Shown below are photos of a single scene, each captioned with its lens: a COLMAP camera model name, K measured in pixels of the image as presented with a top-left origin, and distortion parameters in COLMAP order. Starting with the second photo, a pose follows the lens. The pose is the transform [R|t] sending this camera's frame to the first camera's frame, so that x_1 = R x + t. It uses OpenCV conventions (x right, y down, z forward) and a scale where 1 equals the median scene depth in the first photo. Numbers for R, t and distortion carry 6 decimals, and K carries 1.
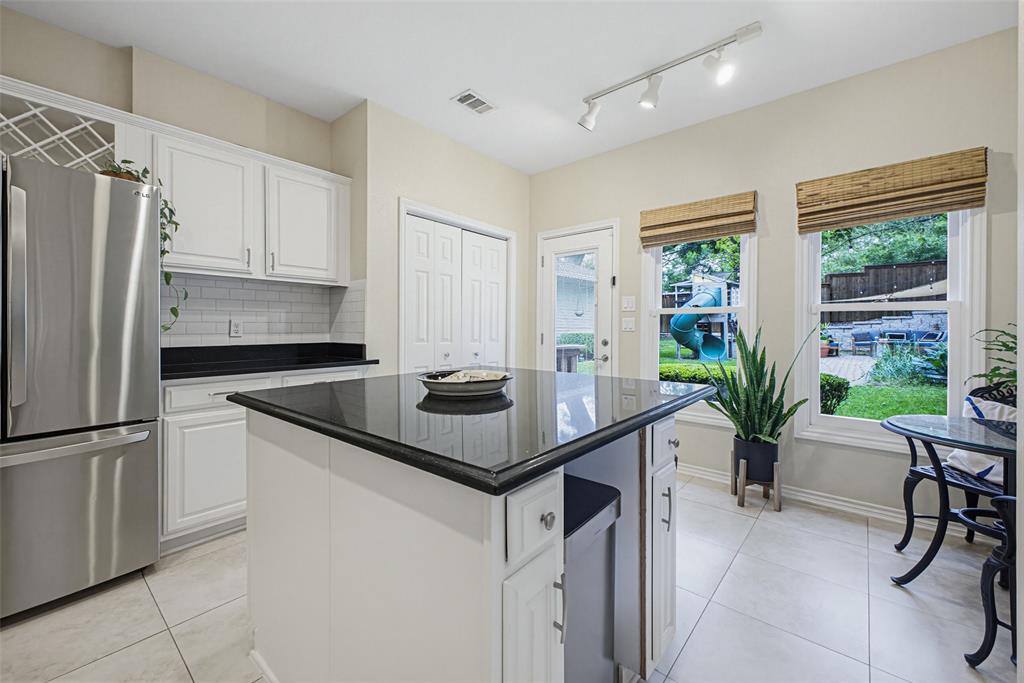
lens RADIAL K [[411.3, 0, 505.6], [0, 411.3, 330.3], [0, 0, 1]] dist [0.015897, -0.000123]
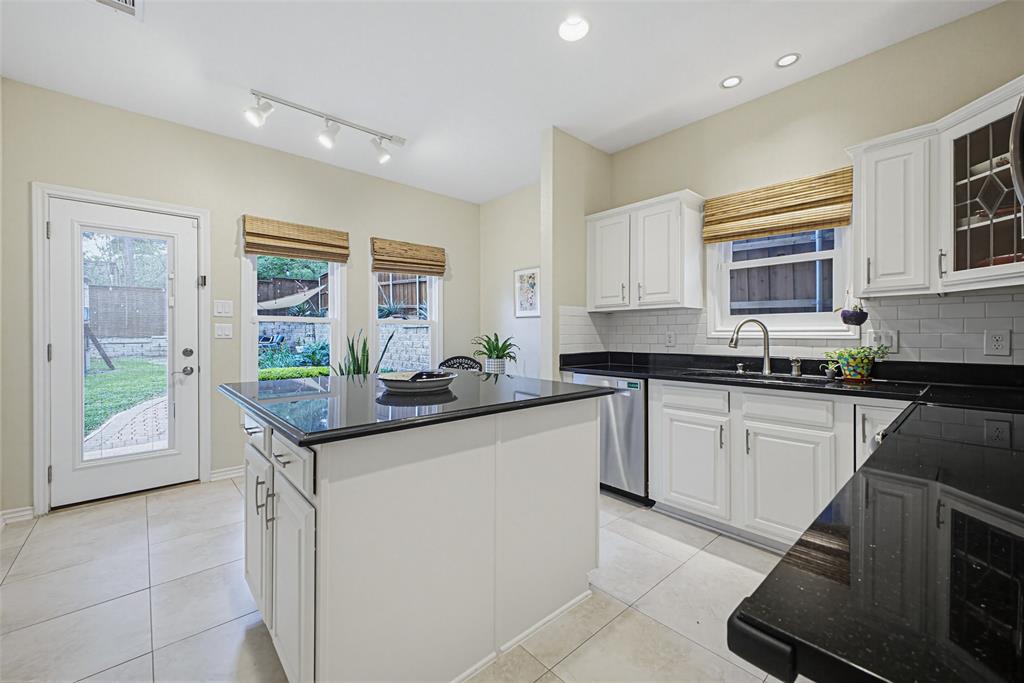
lens RADIAL K [[411.3, 0, 505.6], [0, 411.3, 330.3], [0, 0, 1]] dist [0.015897, -0.000123]
pose [[0.141839, 0.007893, 0.989858, -0.595043], [0.004883, 0.999950, -0.008673, -0.005625], [-0.989878, 0.006063, 0.141794, 0.279954]]
